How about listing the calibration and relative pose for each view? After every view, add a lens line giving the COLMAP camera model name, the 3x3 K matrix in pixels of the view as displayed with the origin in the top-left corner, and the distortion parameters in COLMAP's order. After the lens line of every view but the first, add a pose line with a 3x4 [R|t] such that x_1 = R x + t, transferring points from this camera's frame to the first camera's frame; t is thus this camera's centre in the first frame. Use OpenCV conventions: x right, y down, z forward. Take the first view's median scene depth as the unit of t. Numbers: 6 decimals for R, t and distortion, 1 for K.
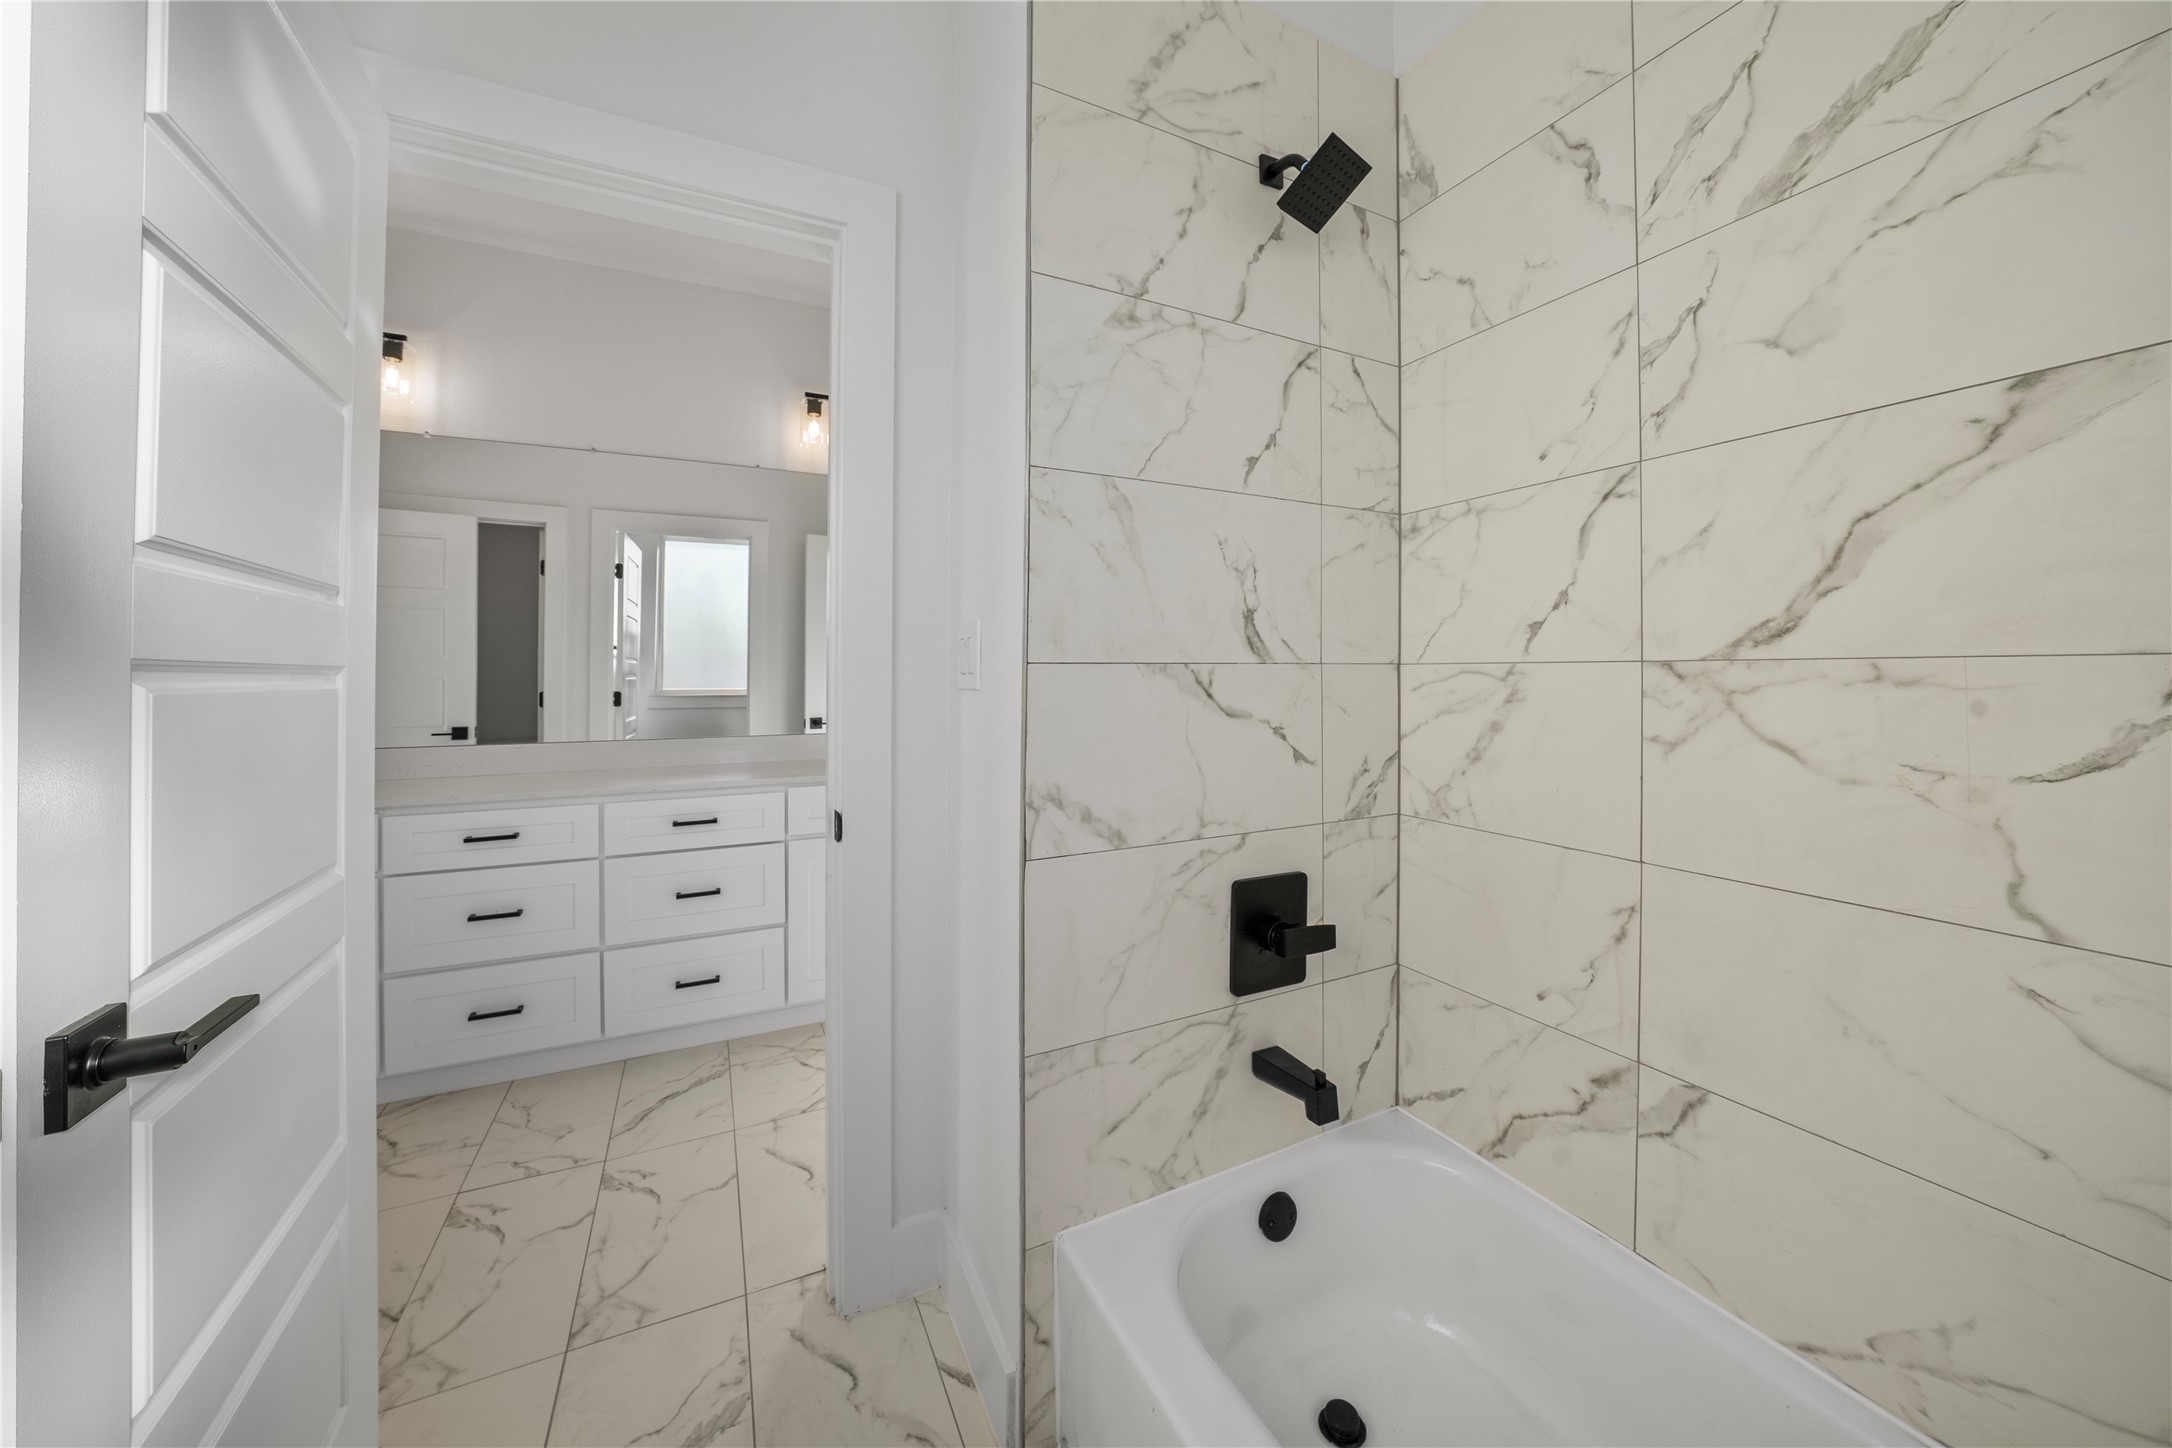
lens RADIAL K [[750.1, 0, 1087.3], [0, 750.1, 682.2], [0, 0, 1]] dist [-0.015535, 0.000179]
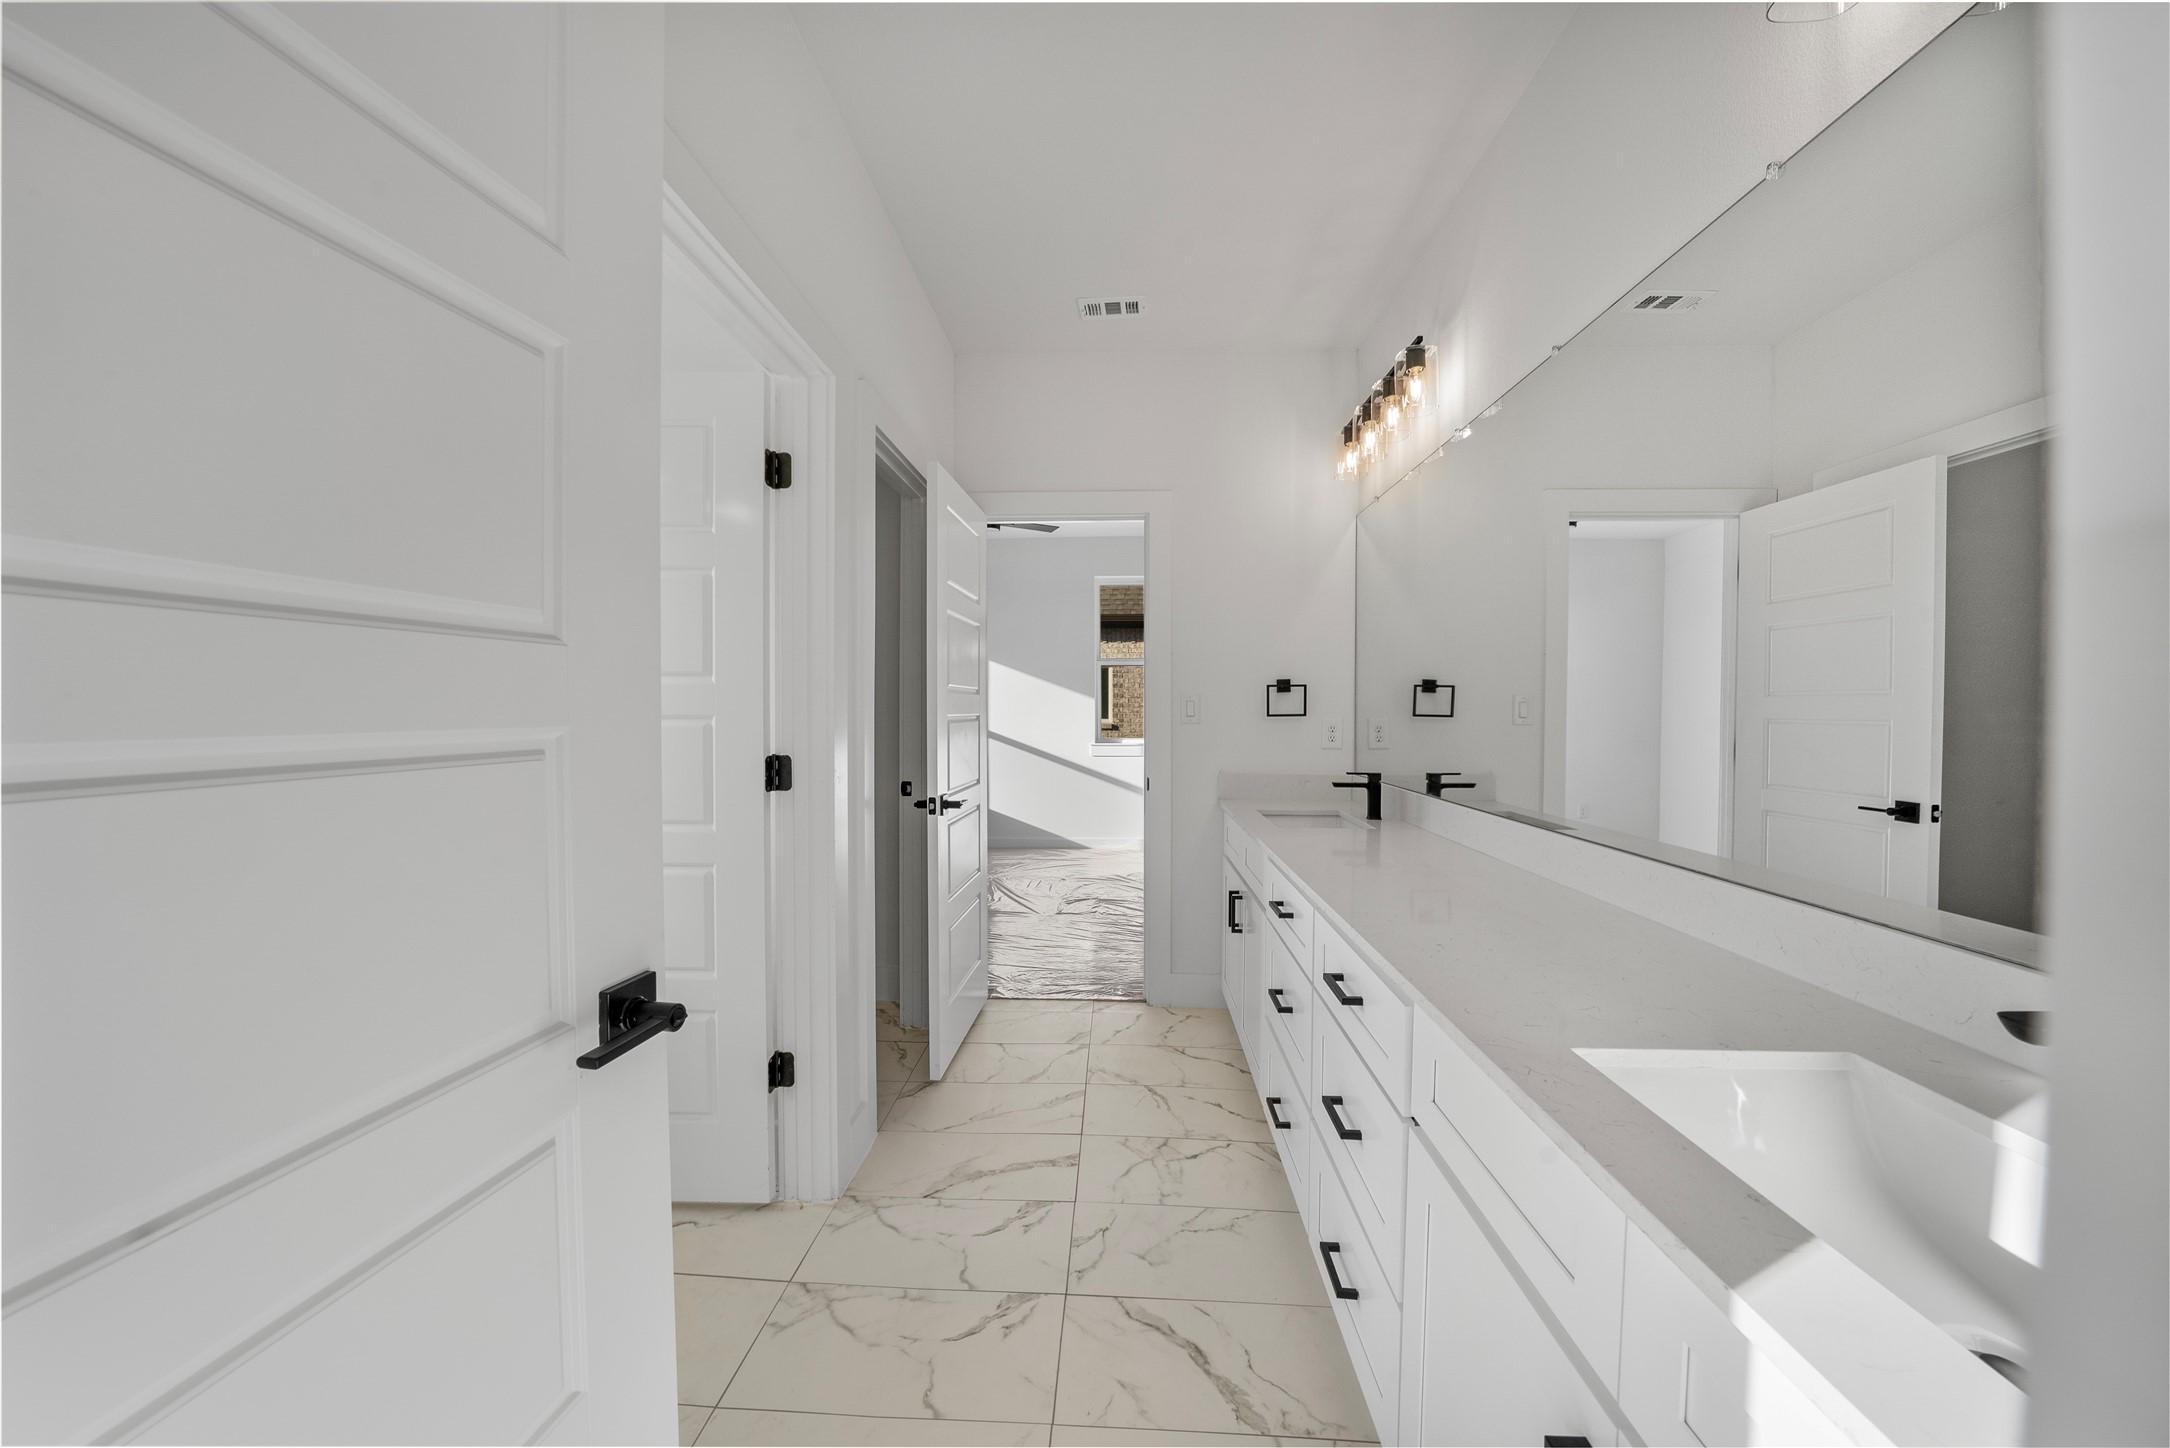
lens RADIAL K [[752.1, 0, 1085.0], [0, 752.1, 724.0], [0, 0, 1]] dist [-0.023344, 0.000060]
pose [[-0.496601, 0.007223, -0.867949, 0.033752], [-0.008370, 0.999879, 0.013109, -0.007453], [0.867938, 0.013775, -0.496481, 0.727255]]
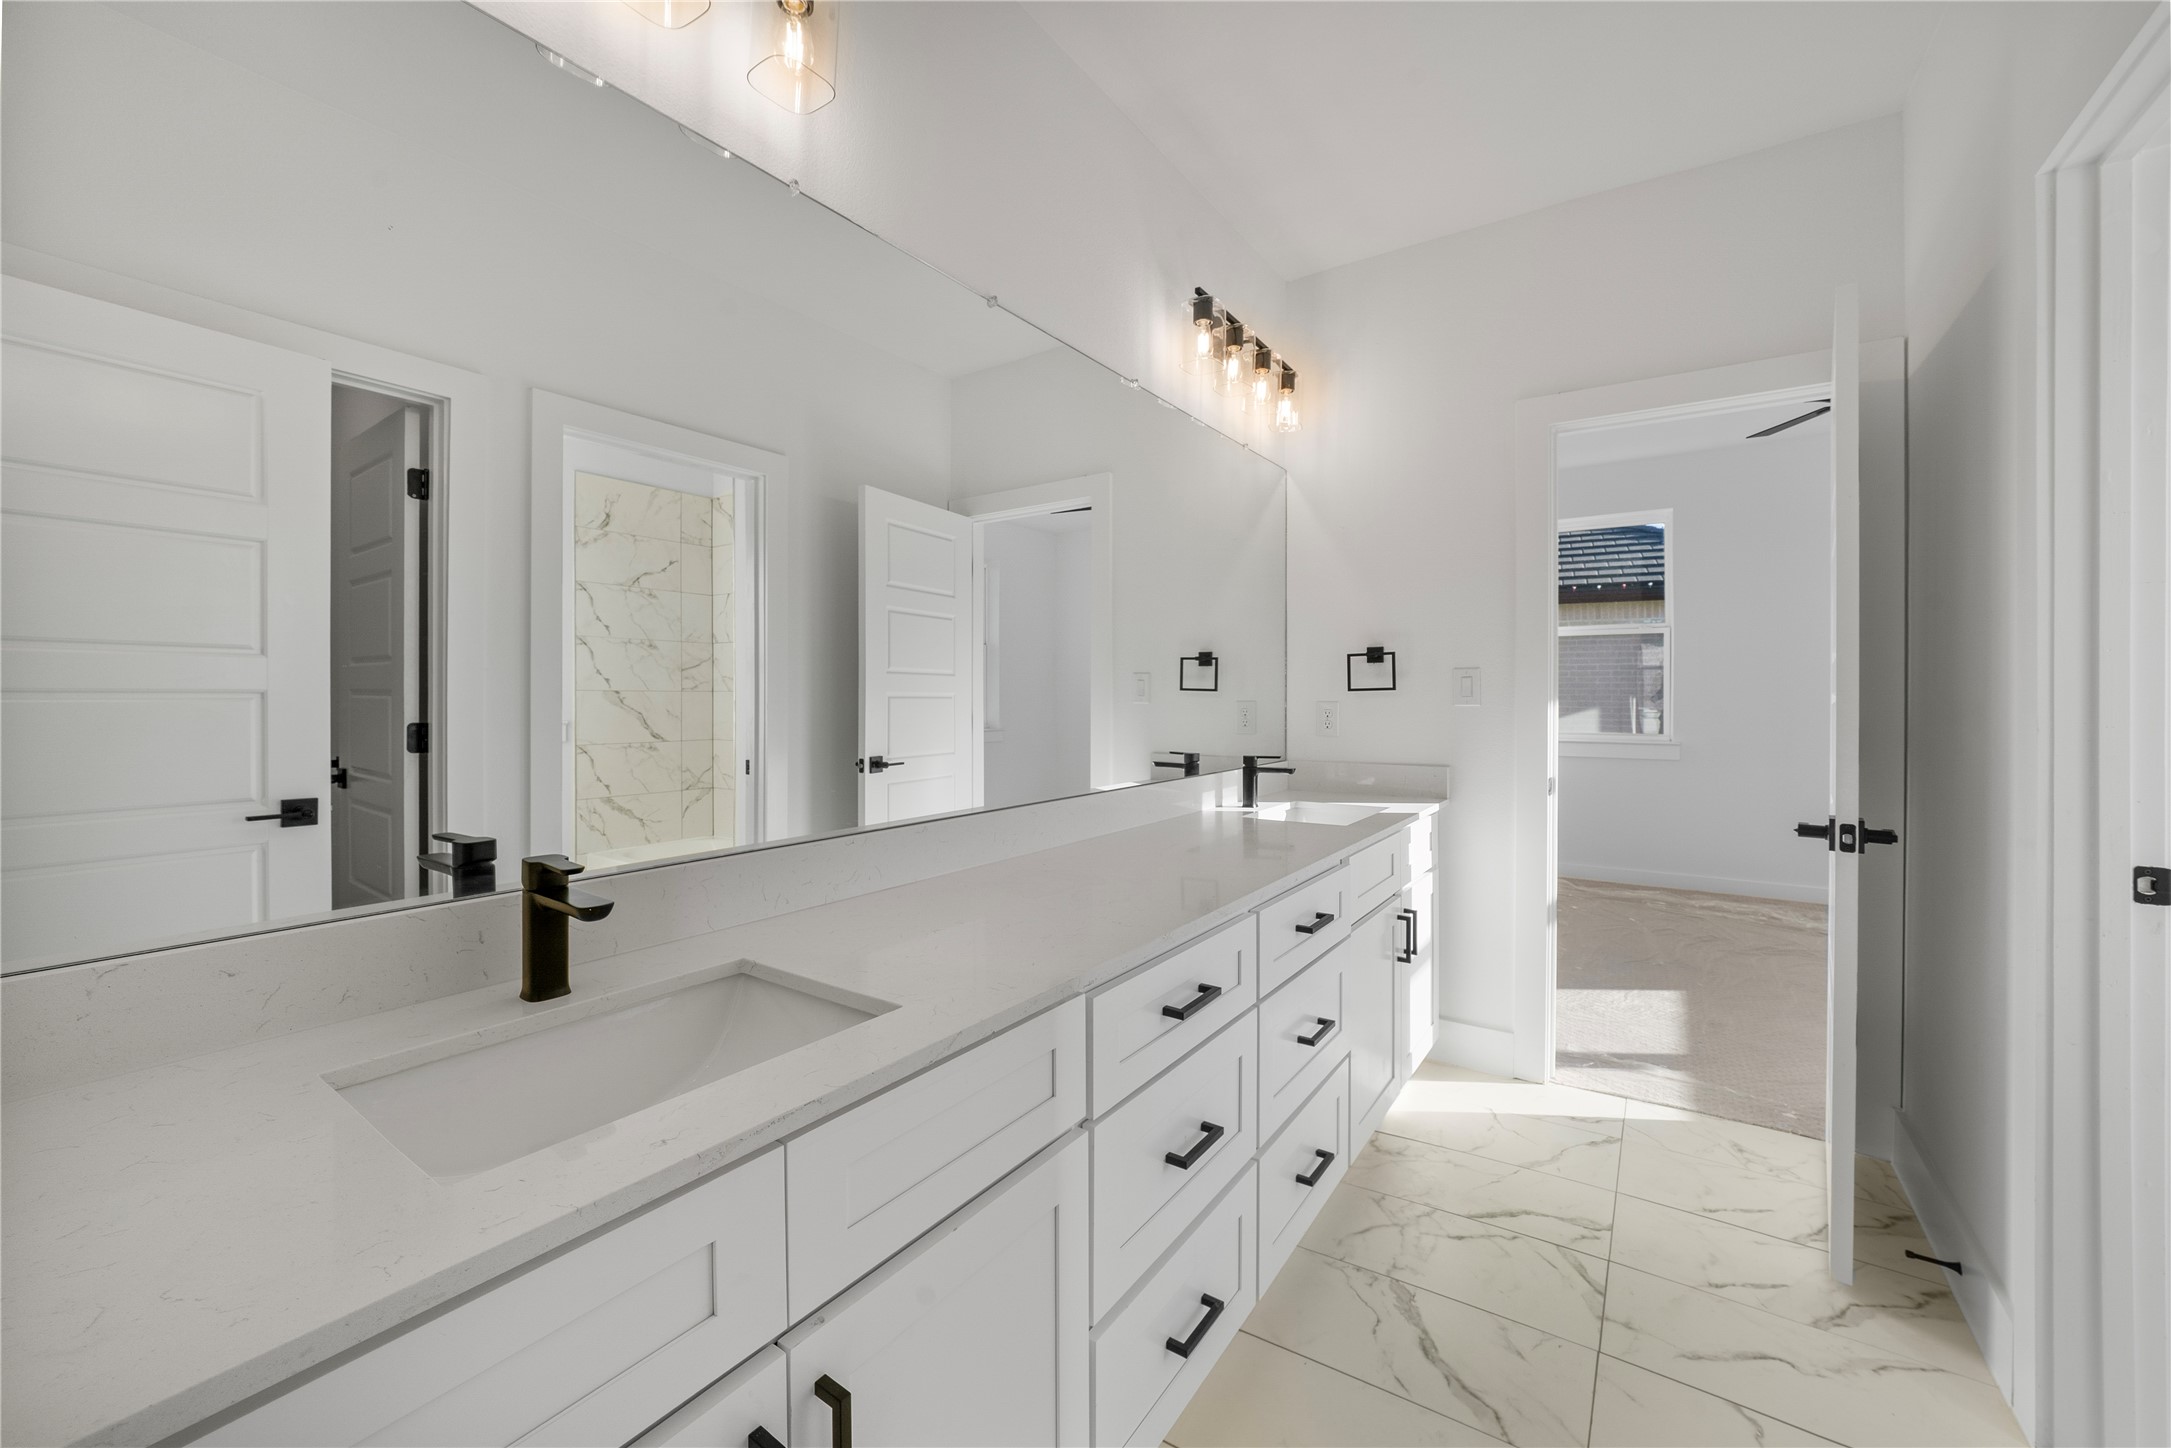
lens RADIAL K [[837.7, 0, 1099.4], [0, 837.7, 709.0], [0, 0, 1]] dist [-0.012074, -0.000052]
pose [[0.872999, -0.004640, 0.487699, -0.682110], [0.001817, 0.999979, 0.006262, 0.000372], [-0.487718, -0.004581, 0.872989, 0.304062]]
